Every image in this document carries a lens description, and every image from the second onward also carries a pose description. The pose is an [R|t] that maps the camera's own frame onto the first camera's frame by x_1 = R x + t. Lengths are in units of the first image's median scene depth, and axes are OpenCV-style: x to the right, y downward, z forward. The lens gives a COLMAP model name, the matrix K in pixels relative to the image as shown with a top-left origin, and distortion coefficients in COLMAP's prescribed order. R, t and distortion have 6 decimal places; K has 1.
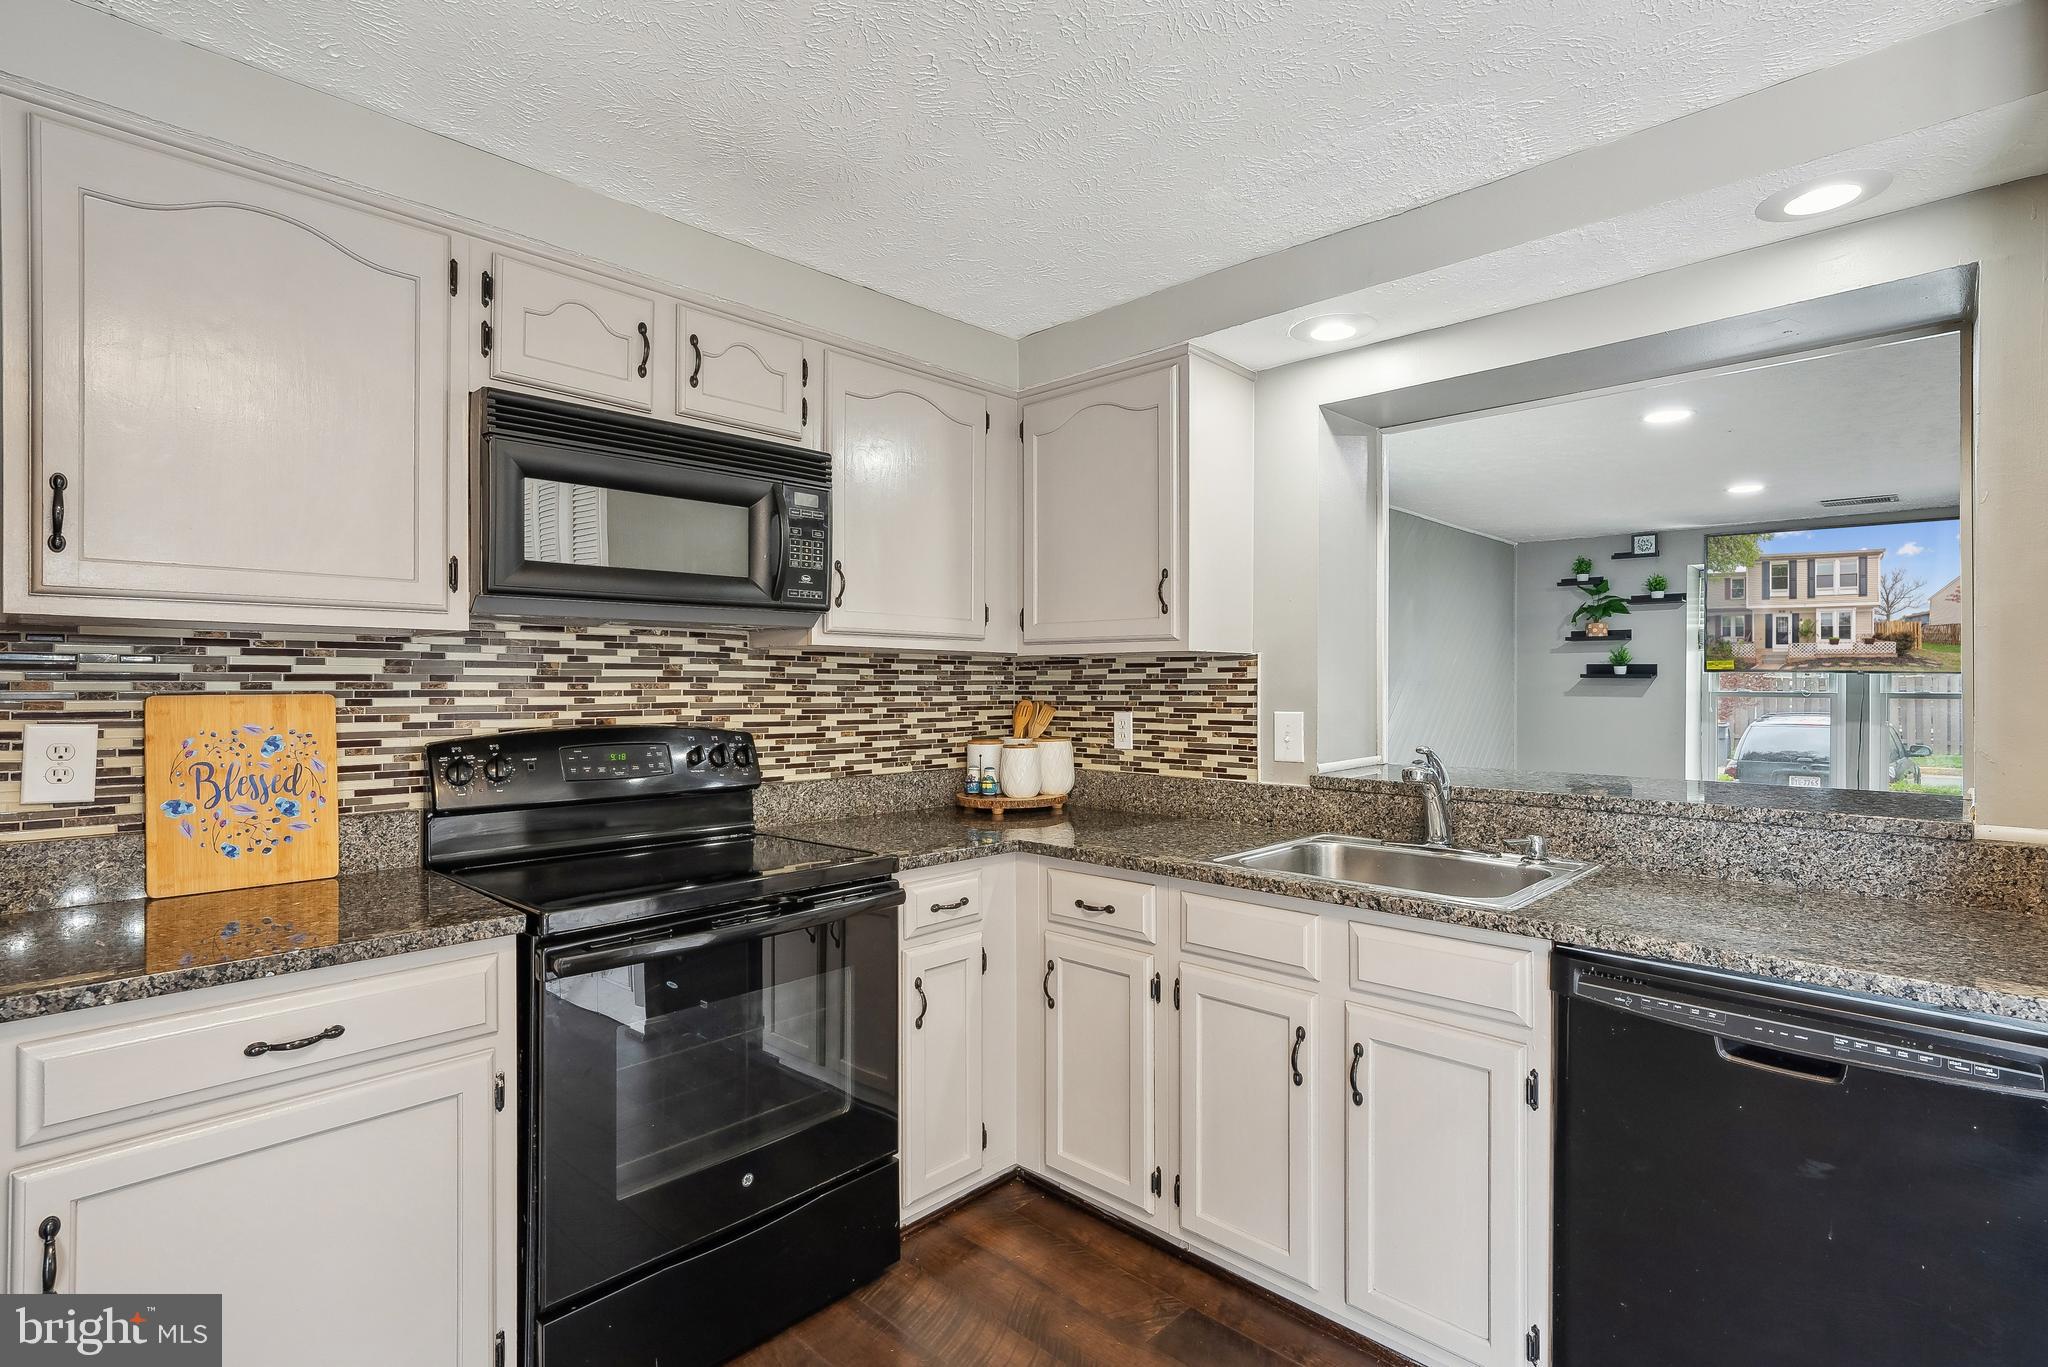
lens RADIAL K [[982.6, 0, 1033.1], [0, 982.6, 686.3], [0, 0, 1]] dist [-0.012333, 0.000570]
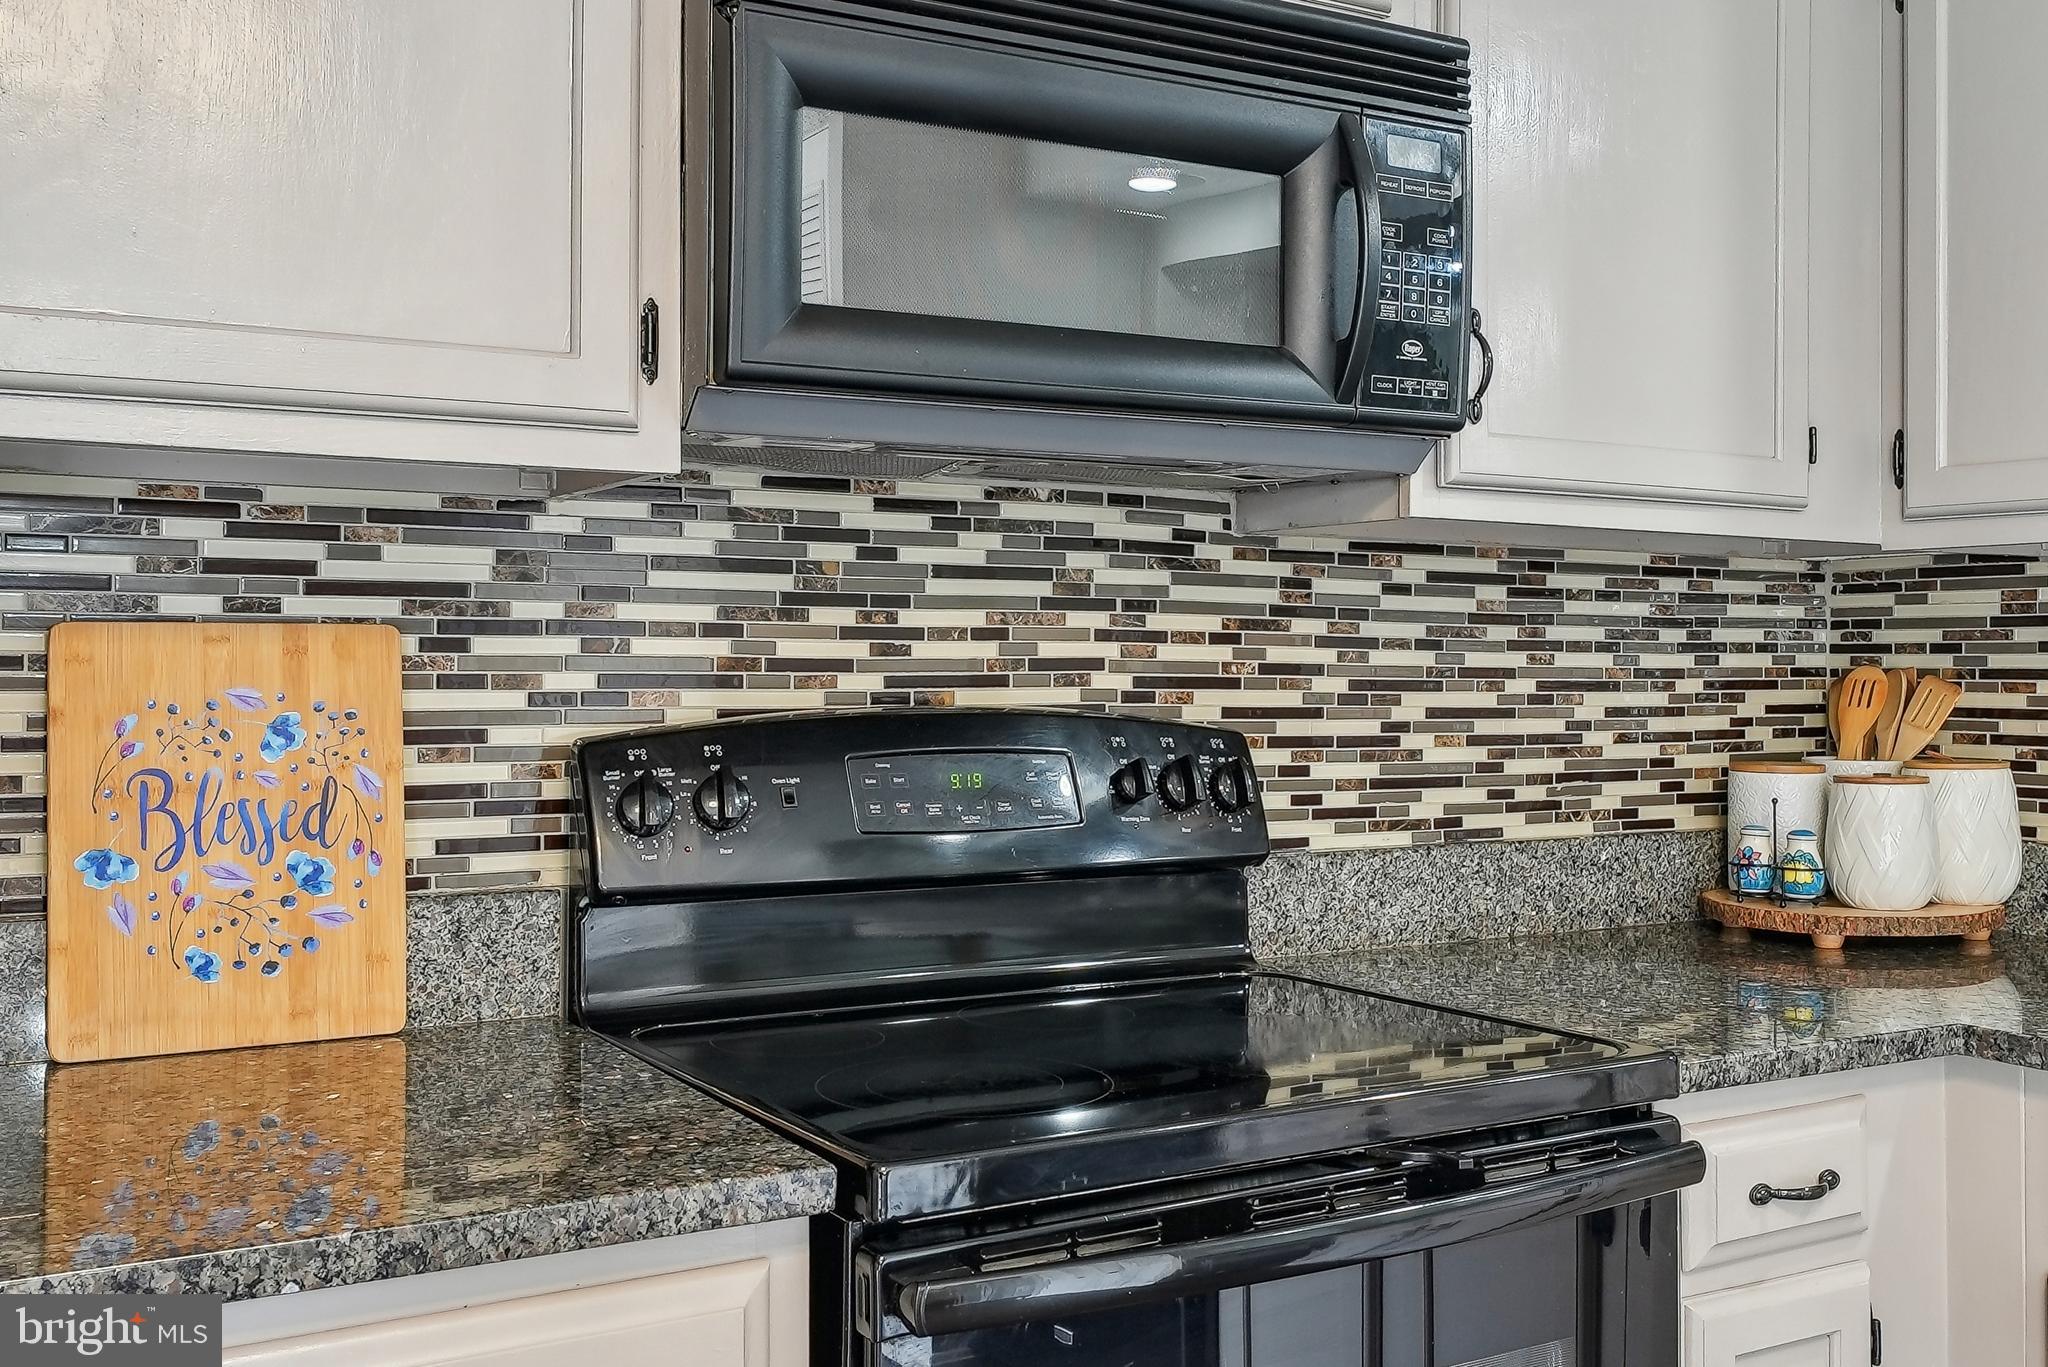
lens RADIAL K [[1988.7, 0, 1022.9], [0, 1988.7, 653.3], [0, 0, 1]] dist [-0.015149, 0.000000]
pose [[0.958141, 0.004694, -0.286258, -0.152555], [-0.005773, 0.999979, -0.002927, 0.018926], [0.286238, 0.004458, 0.958148, 0.176065]]
